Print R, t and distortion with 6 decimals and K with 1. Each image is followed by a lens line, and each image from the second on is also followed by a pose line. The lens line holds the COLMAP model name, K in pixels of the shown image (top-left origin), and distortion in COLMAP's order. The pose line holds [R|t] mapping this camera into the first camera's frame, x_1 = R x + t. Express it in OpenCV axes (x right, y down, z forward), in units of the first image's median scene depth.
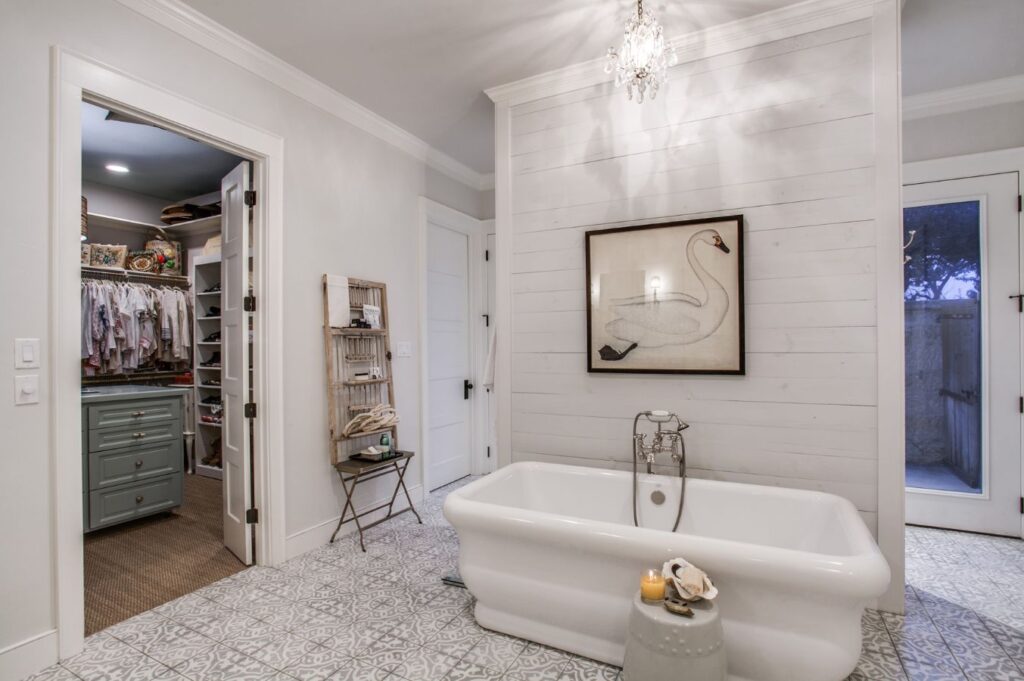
lens RADIAL K [[490.6, 0, 518.0], [0, 490.6, 348.1], [0, 0, 1]] dist [-0.013998, 0.003537]
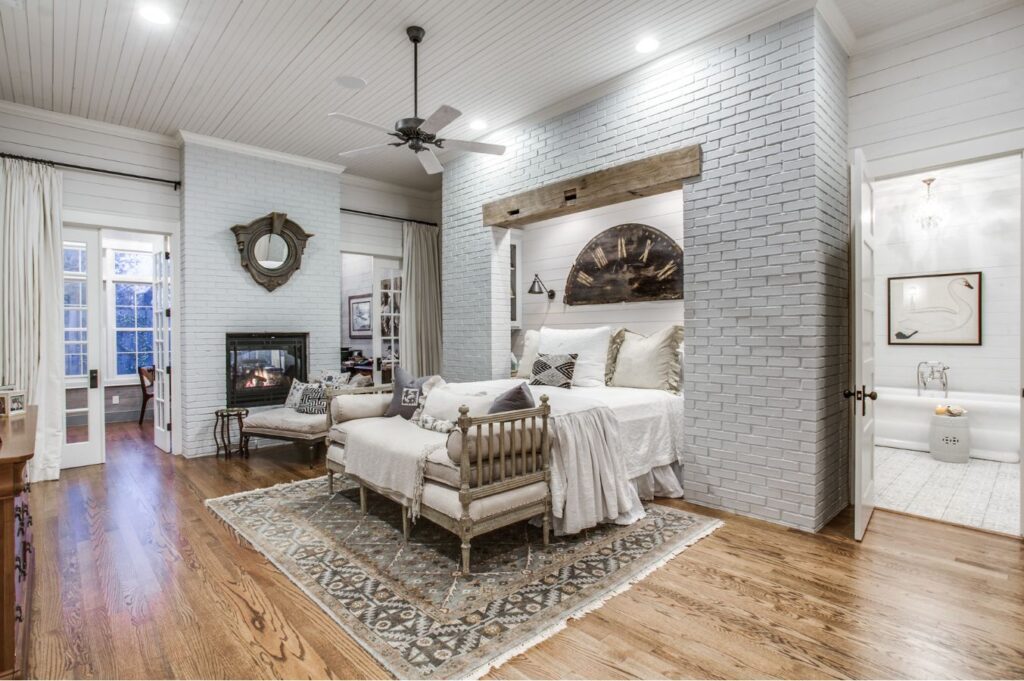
lens RADIAL K [[490.6, 0, 505.4], [0, 490.6, 343.7], [0, 0, 1]] dist [-0.013998, 0.003537]
pose [[0.941973, 0.010224, -0.335532, -0.761602], [-0.004607, 0.999836, 0.017535, 0.017435], [0.335656, -0.014972, 0.941866, -1.648730]]
